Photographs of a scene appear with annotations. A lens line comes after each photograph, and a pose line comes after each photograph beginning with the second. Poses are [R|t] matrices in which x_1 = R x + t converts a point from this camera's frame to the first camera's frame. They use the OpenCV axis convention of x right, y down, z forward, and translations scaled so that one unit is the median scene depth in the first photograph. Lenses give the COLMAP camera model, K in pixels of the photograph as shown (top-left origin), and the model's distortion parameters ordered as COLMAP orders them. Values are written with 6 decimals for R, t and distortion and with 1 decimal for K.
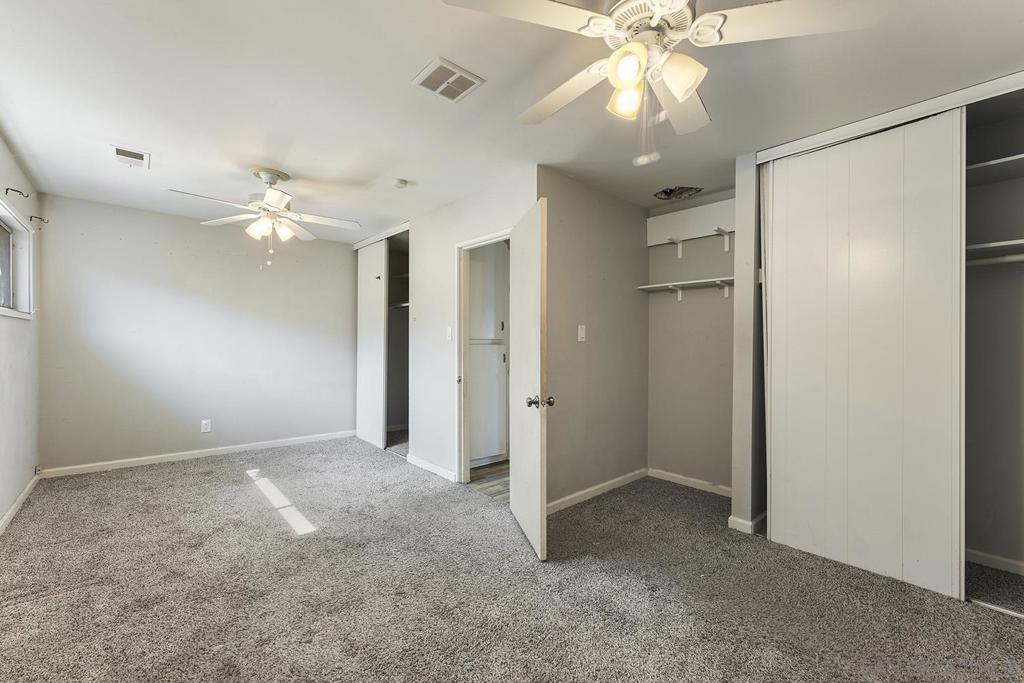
lens RADIAL K [[426.4, 0, 512.4], [0, 426.4, 343.2], [0, 0, 1]] dist [-0.004101, -0.000401]
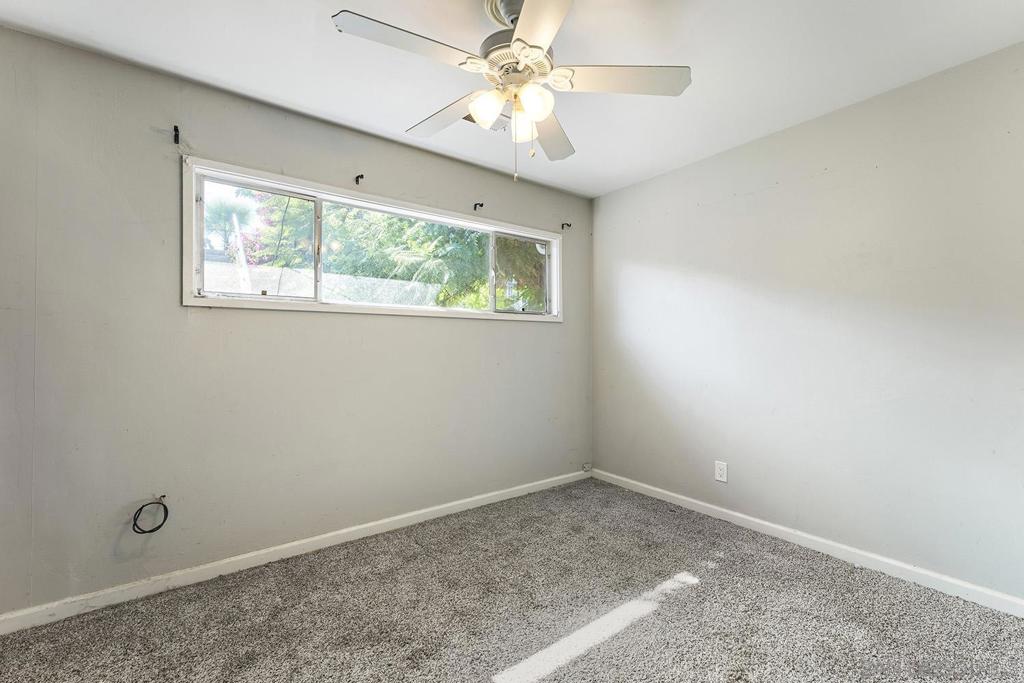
lens RADIAL K [[426.4, 0, 512.3], [0, 426.4, 351.2], [0, 0, 1]] dist [-0.004101, -0.000401]
pose [[-0.068641, -0.001141, -0.997641, -0.068010], [0.001032, 0.999999, -0.001214, 0.016761], [0.997641, -0.001113, -0.068640, 0.887045]]
